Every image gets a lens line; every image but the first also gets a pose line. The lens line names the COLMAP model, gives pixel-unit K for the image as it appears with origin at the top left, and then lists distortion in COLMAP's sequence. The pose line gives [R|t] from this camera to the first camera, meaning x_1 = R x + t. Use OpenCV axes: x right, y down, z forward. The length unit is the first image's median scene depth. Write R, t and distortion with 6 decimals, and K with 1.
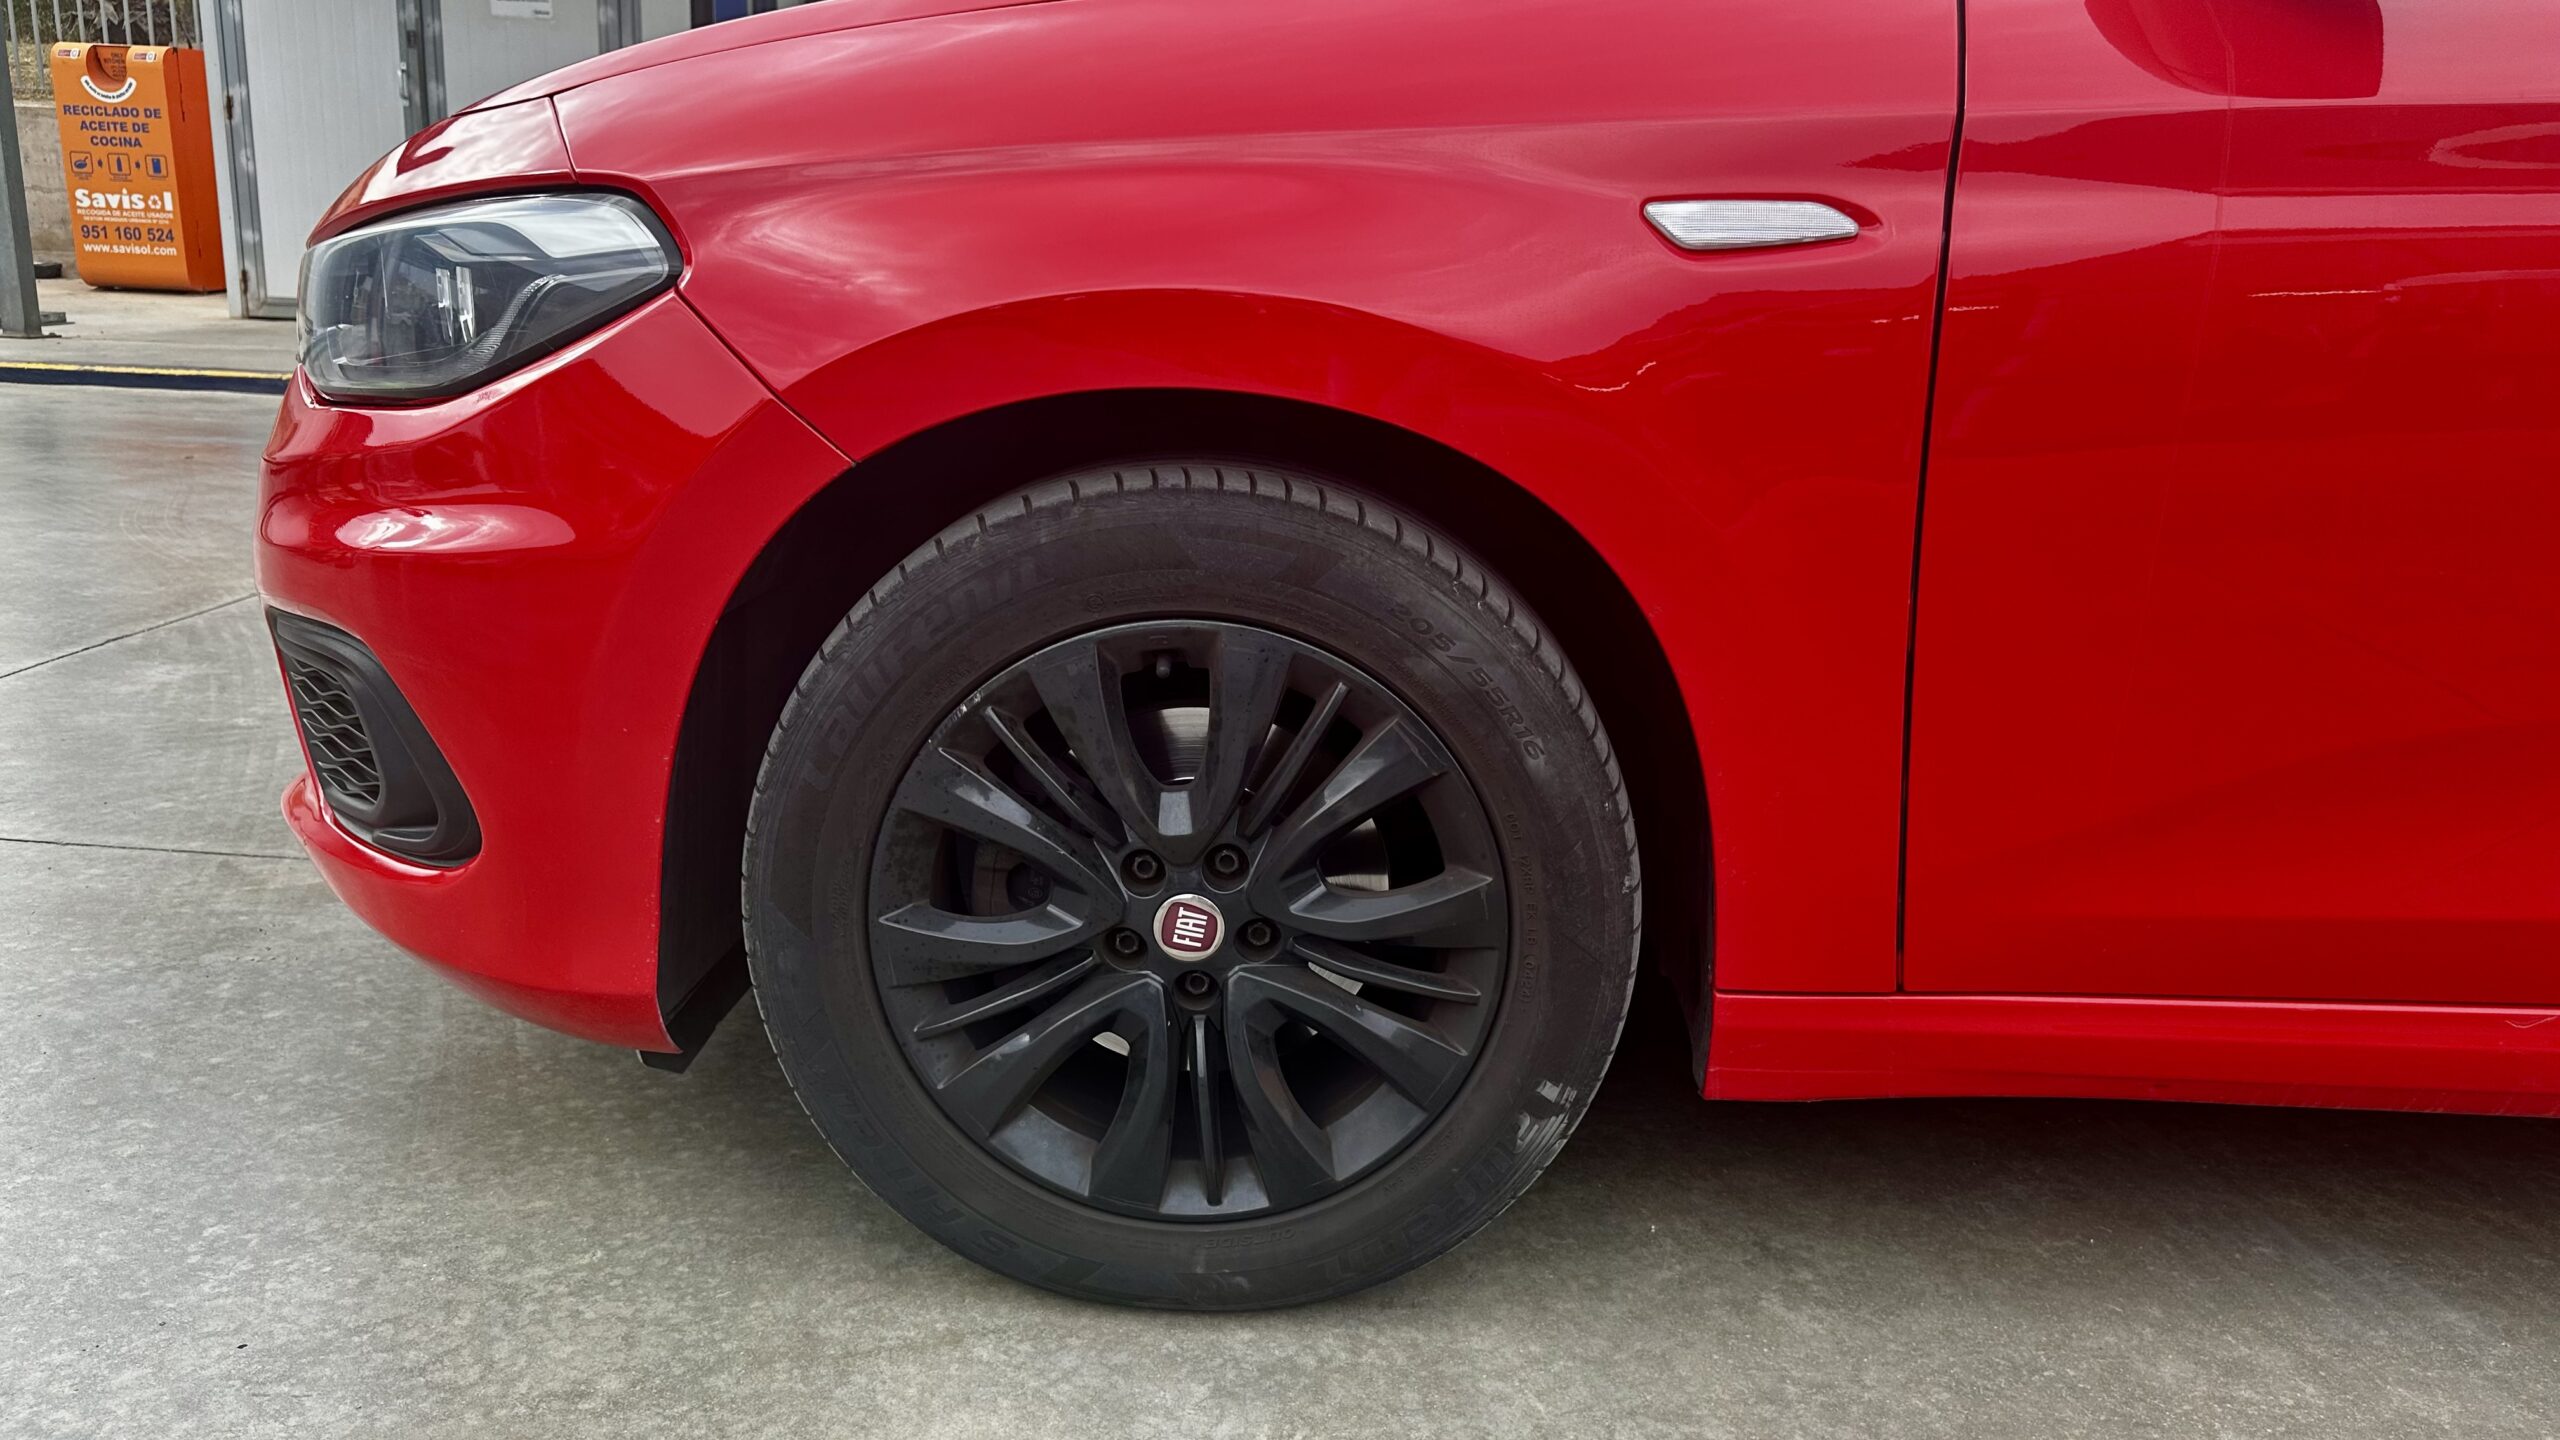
lens RADIAL K [[1795.6, 0, 1255.3], [0, 1795.6, 740.5], [0, 0, 1]] dist [0.089603, -0.146939]
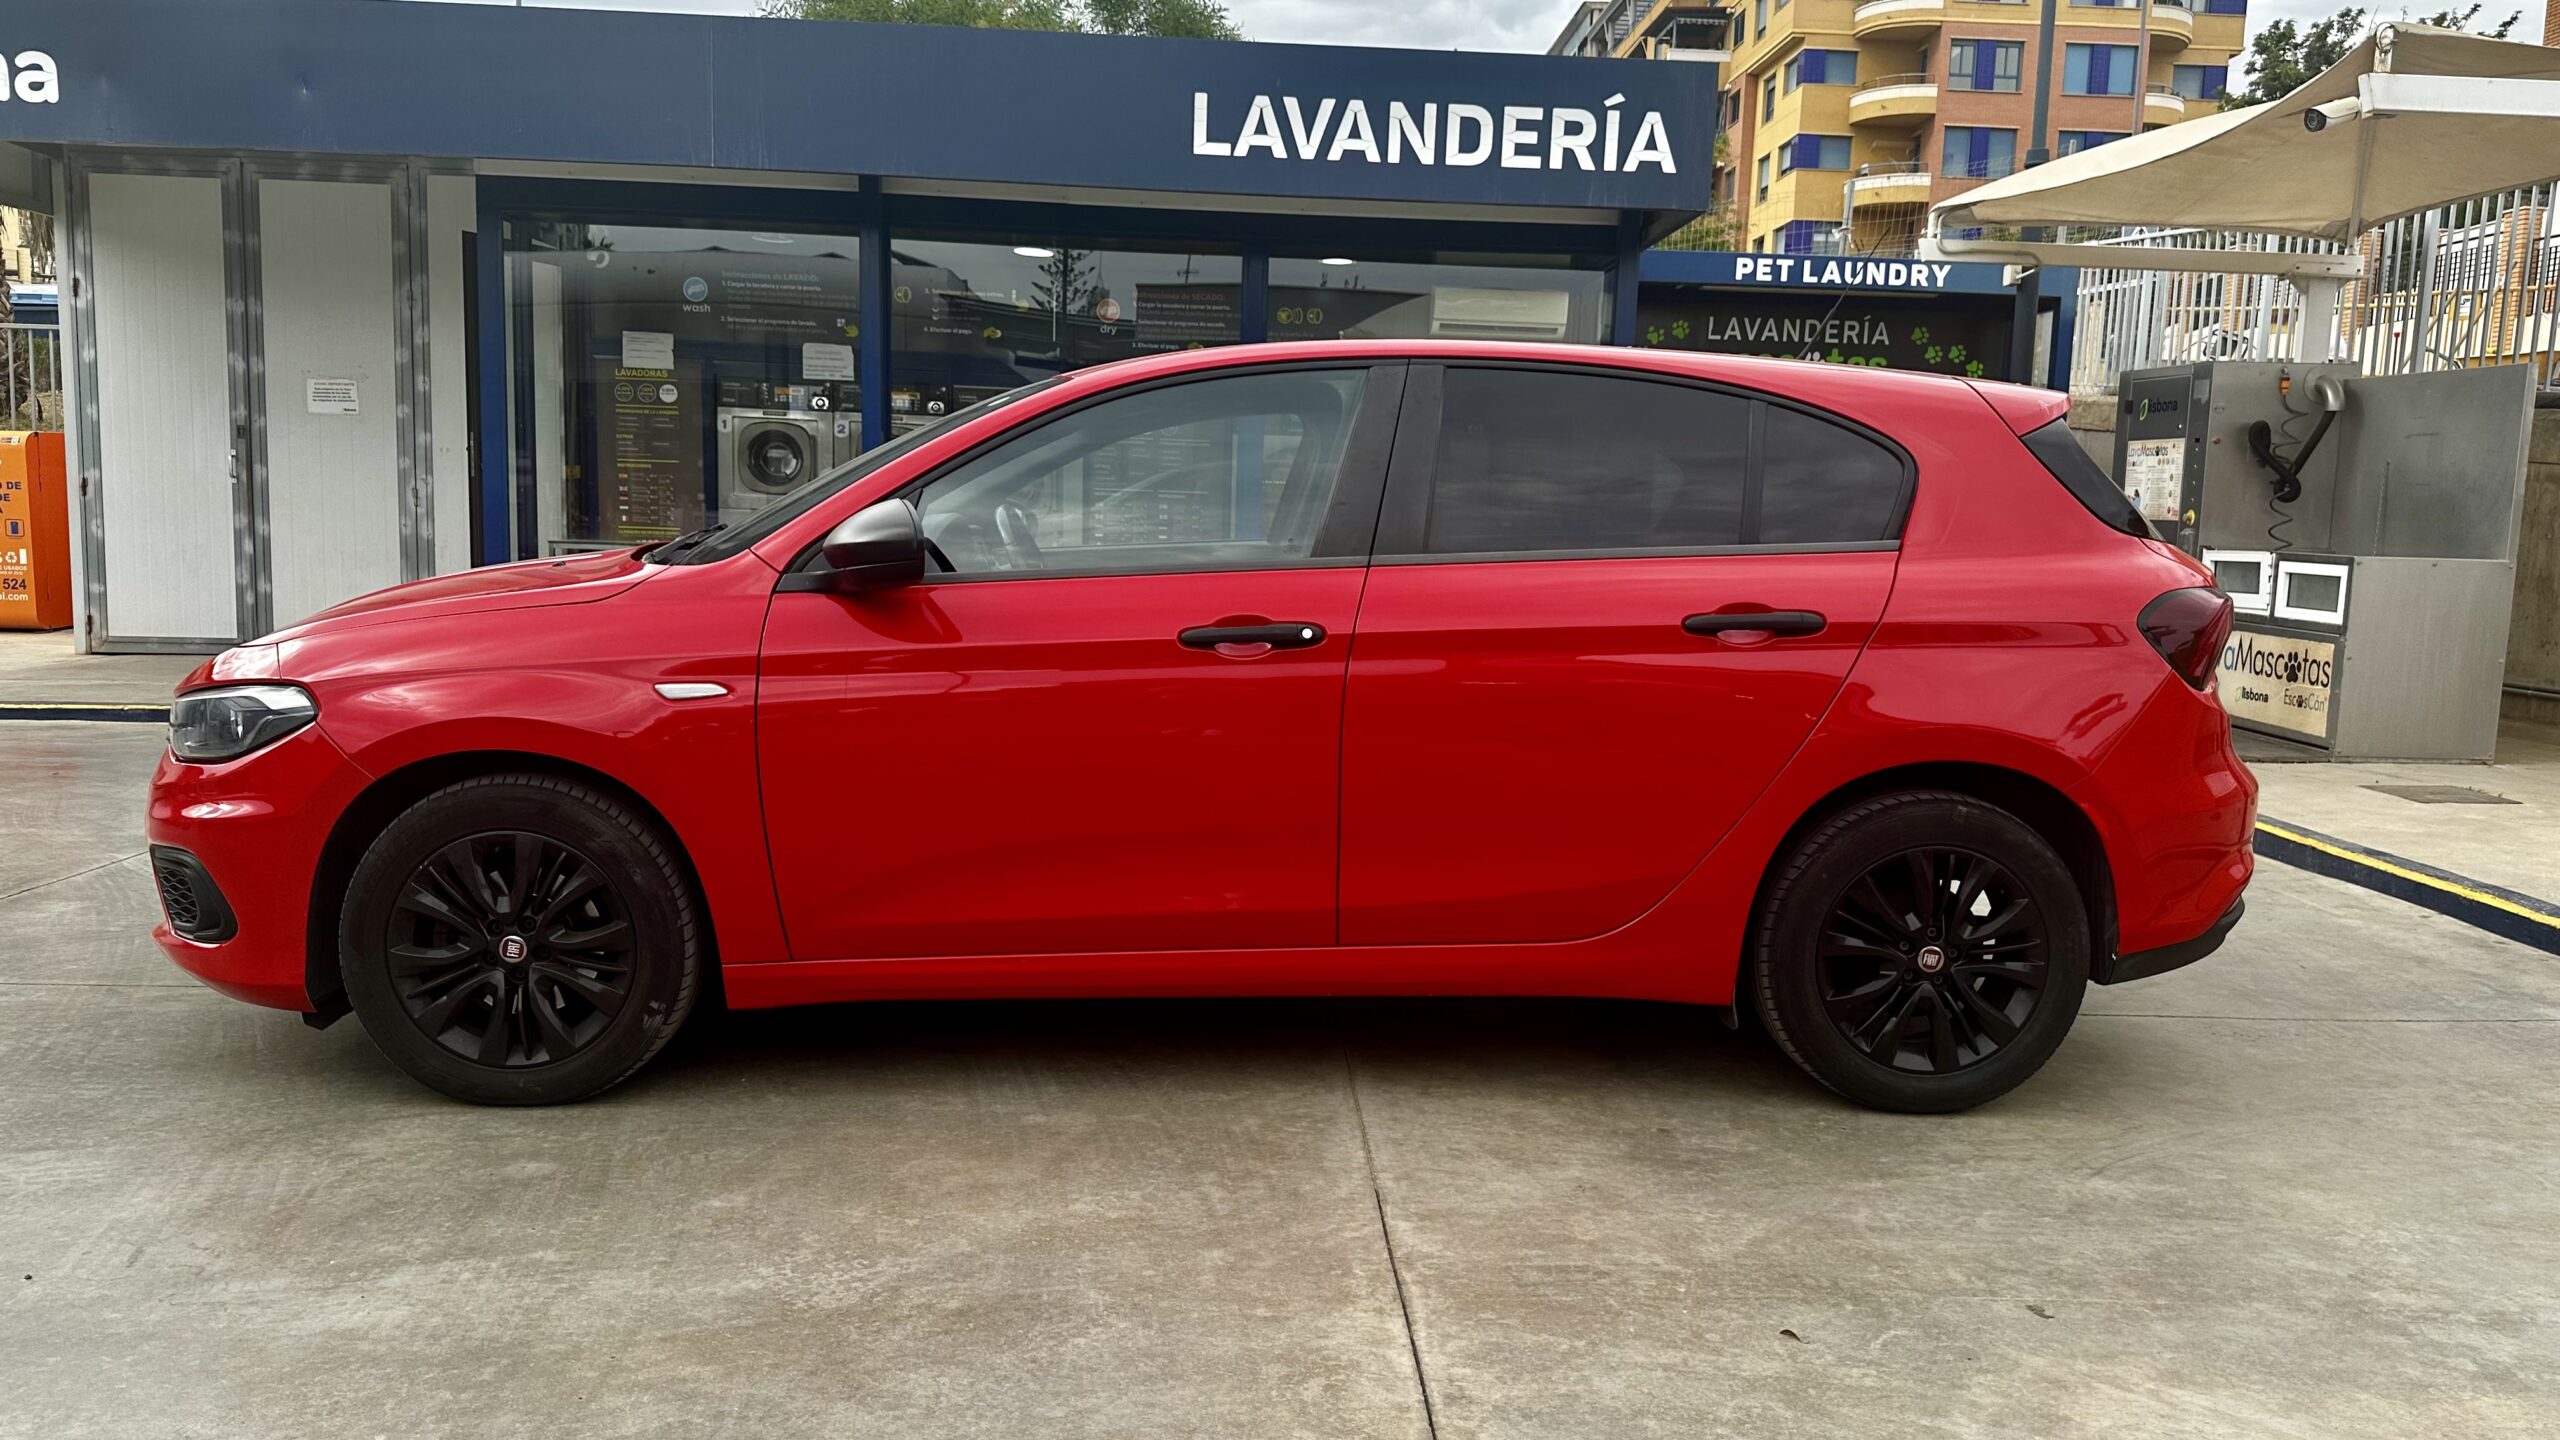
lens RADIAL K [[1822.8, 0, 1280.0], [0, 1822.8, 720.0], [0, 0, 1]] dist [0.030008, -0.063479]
pose [[0.995343, -0.031231, 0.091194, 0.761391], [0.045124, 0.986961, -0.154508, 0.214032], [-0.085180, 0.157903, 0.983774, -1.601775]]
